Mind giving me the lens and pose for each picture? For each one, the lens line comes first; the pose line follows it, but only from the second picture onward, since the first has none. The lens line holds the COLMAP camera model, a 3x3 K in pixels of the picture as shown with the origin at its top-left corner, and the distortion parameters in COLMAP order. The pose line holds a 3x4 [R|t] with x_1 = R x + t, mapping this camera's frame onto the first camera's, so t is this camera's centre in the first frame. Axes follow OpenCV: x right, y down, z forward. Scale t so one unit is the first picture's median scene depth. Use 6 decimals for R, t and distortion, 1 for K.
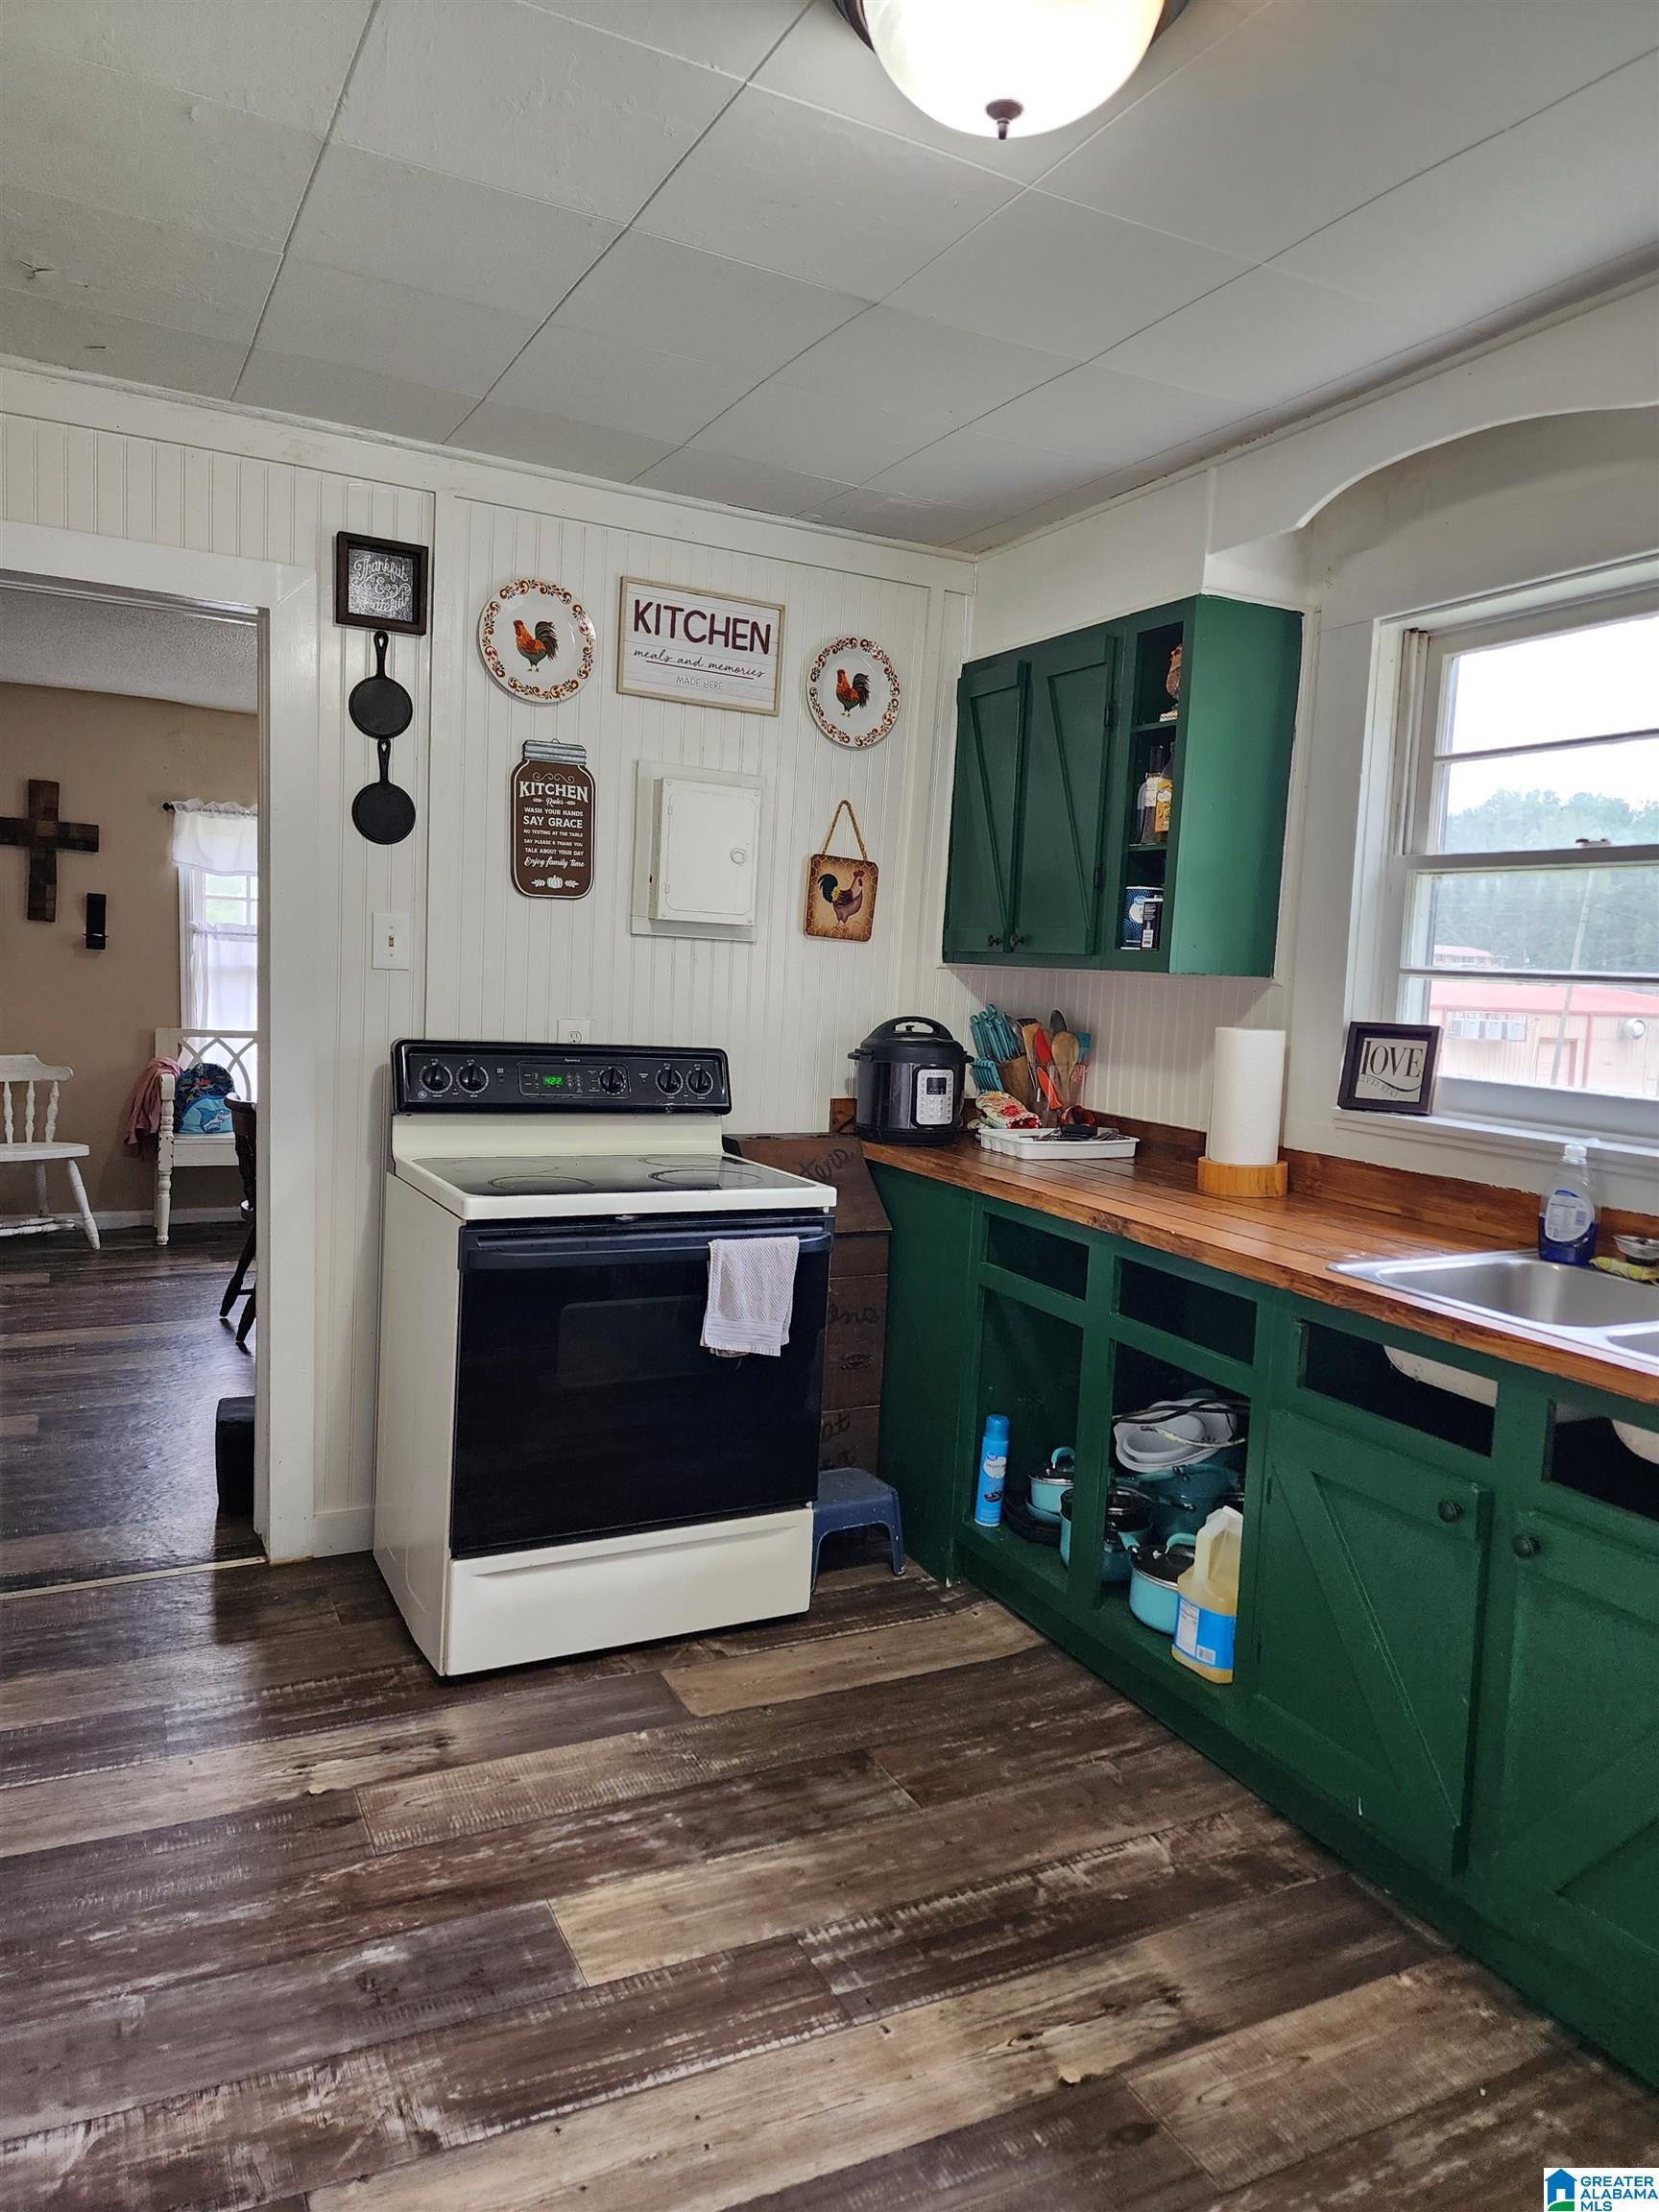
lens RADIAL K [[1455.5, 0, 835.1], [0, 1455.5, 1141.5], [0, 0, 1]] dist [0.090194, -0.102058]
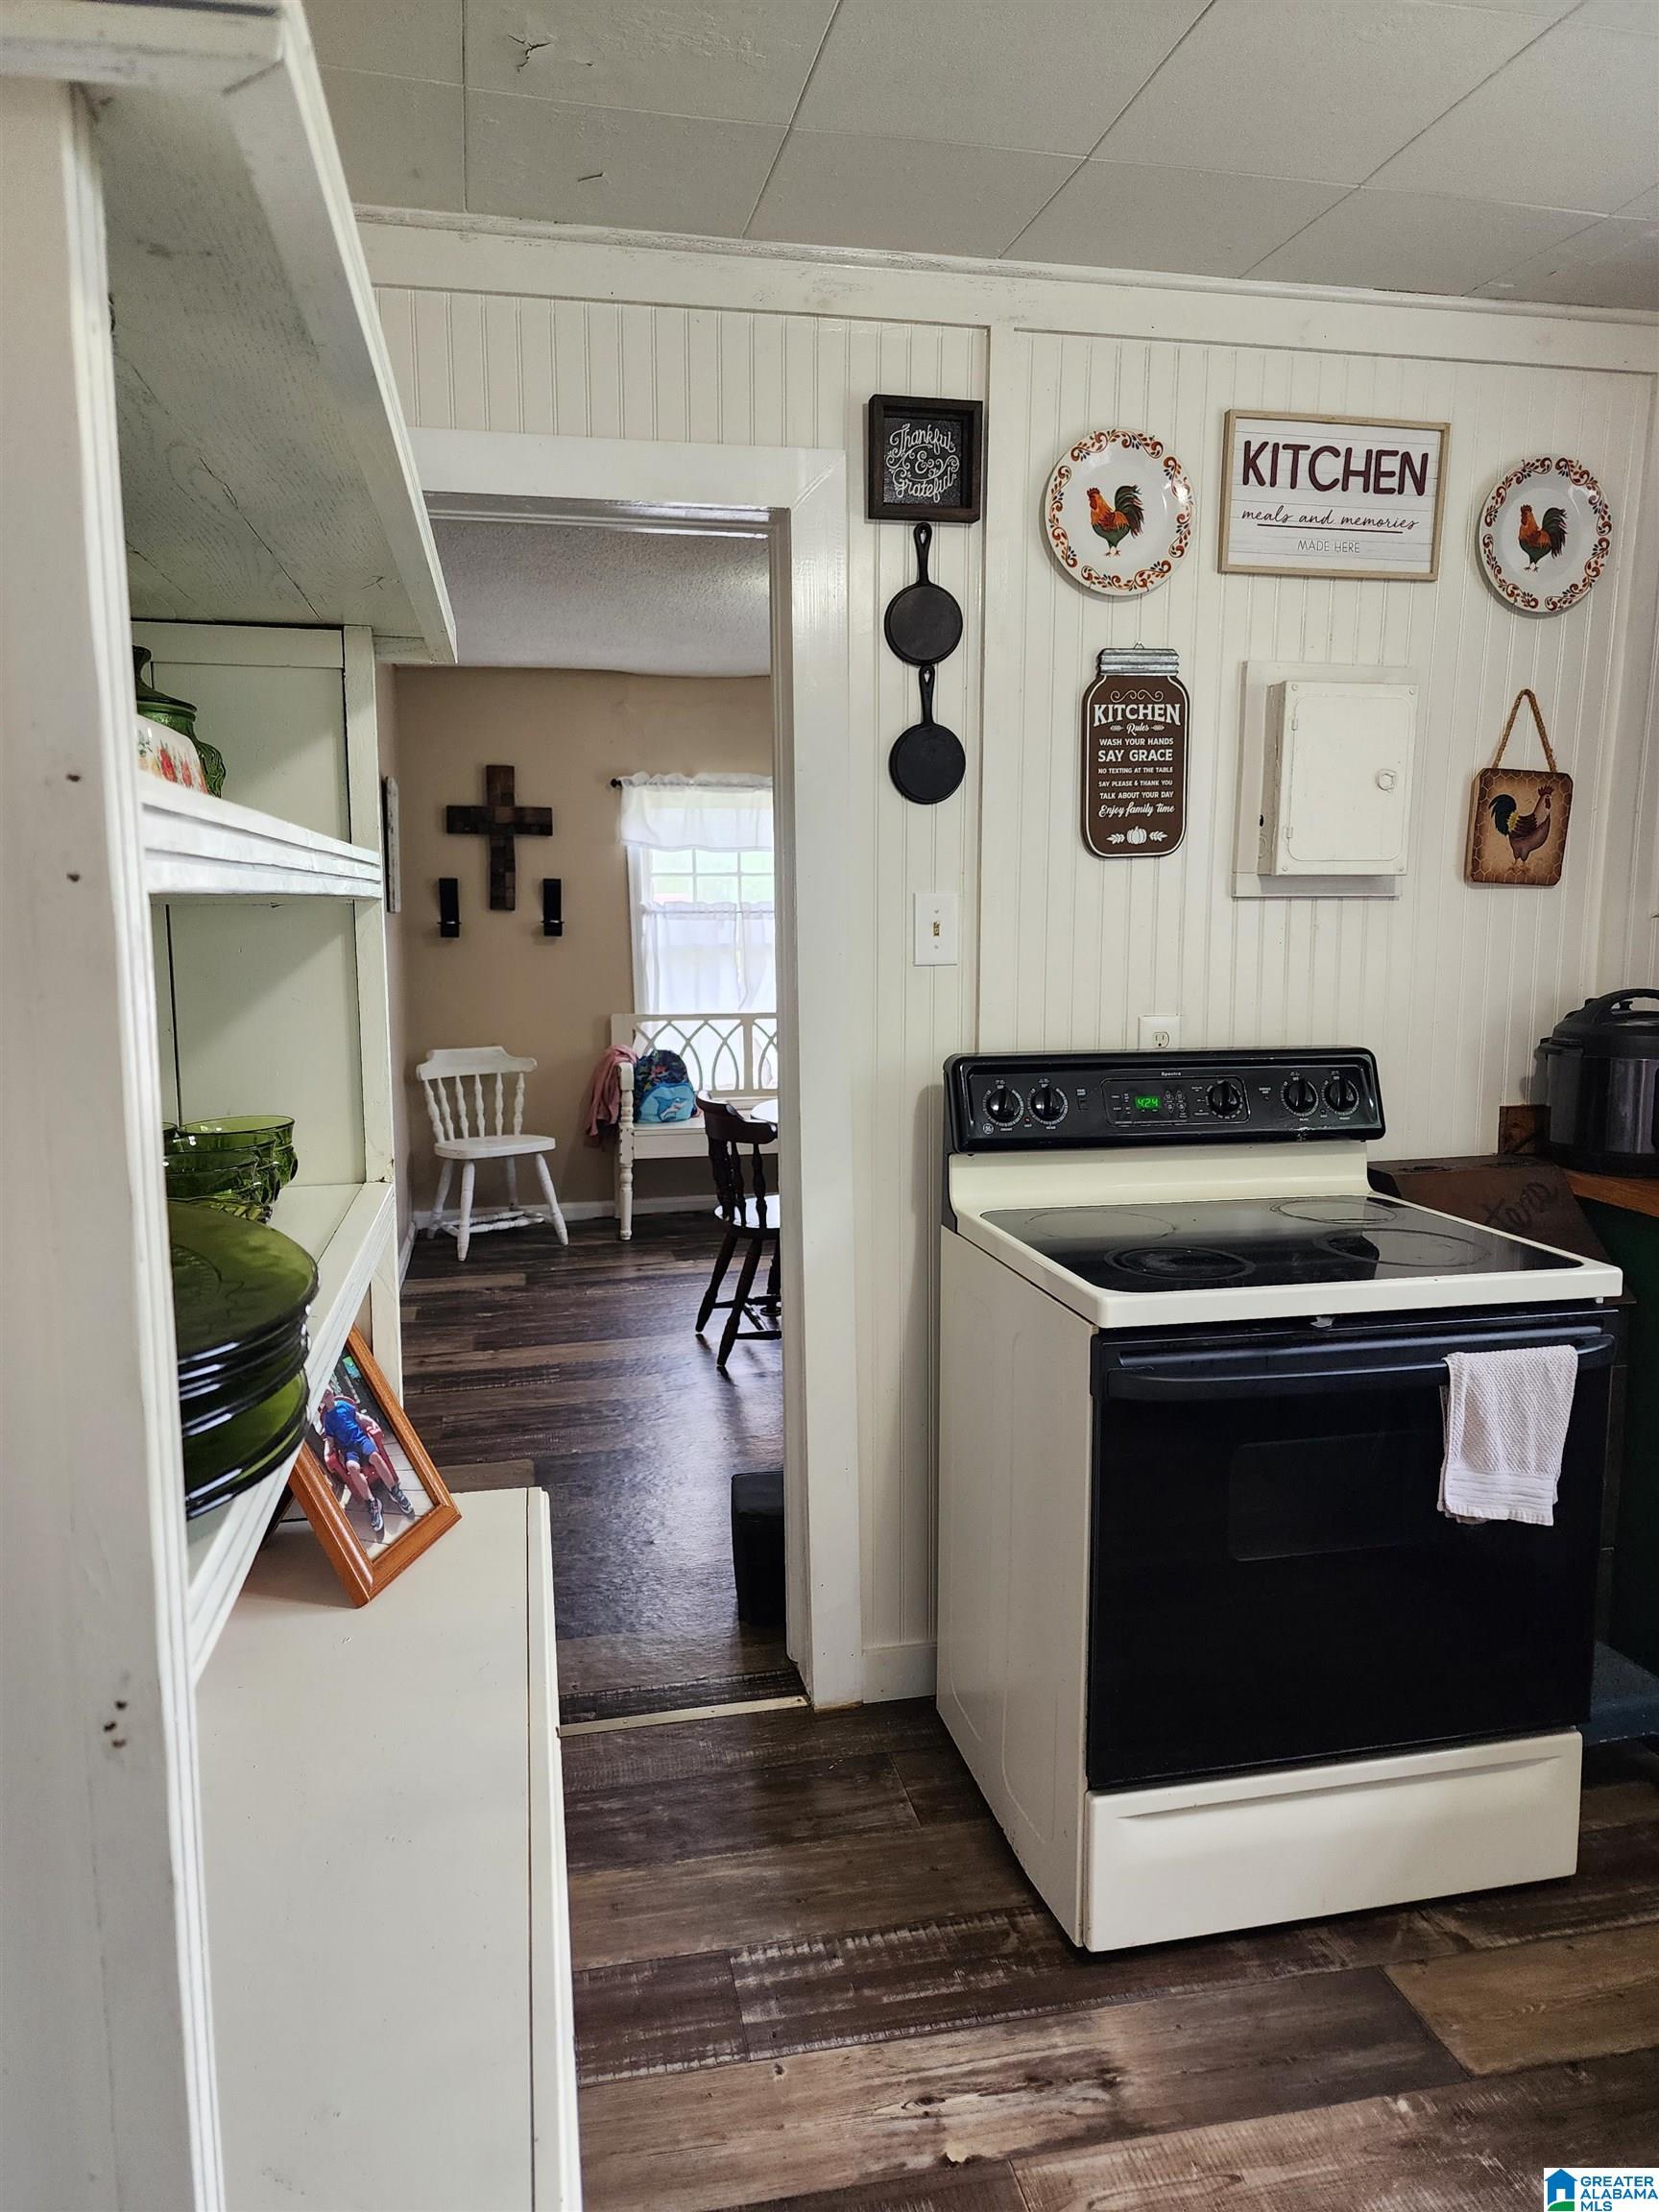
lens RADIAL K [[1455.5, 0, 835.1], [0, 1455.5, 1141.5], [0, 0, 1]] dist [0.090194, -0.102058]
pose [[0.966513, -0.012392, -0.256319, -0.148813], [0.022188, 0.999128, 0.035361, -0.048927], [0.255658, -0.039865, 0.965945, 0.218985]]
